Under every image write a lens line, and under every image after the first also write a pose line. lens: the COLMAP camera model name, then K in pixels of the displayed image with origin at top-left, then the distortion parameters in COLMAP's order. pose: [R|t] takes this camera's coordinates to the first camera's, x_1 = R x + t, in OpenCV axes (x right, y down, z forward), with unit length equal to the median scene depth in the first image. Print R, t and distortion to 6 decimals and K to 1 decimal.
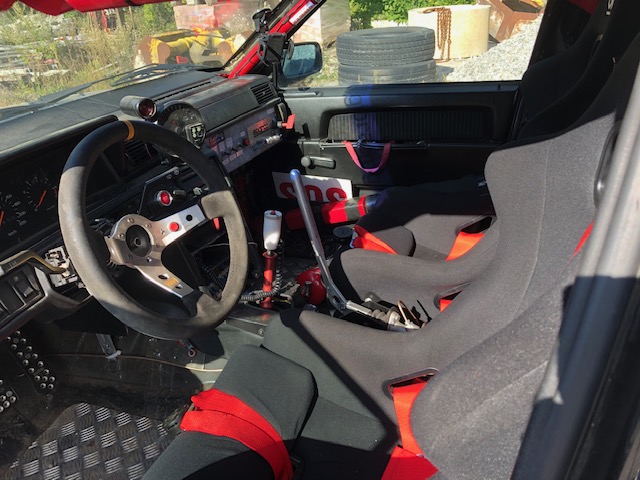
lens RADIAL K [[524.9, 0, 323.5], [0, 524.9, 236.6], [0, 0, 1]] dist [0.013041, -0.006553]
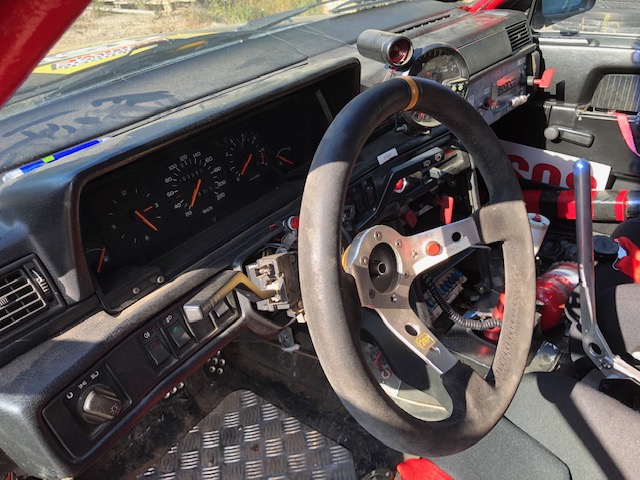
lens RADIAL K [[524.9, 0, 323.5], [0, 524.9, 236.6], [0, 0, 1]] dist [0.013041, -0.006553]
pose [[0.950437, 0.178366, -0.254668, -0.175603], [-0.148025, 0.979883, 0.133860, -0.069800], [0.273420, -0.089528, 0.957719, 0.241494]]
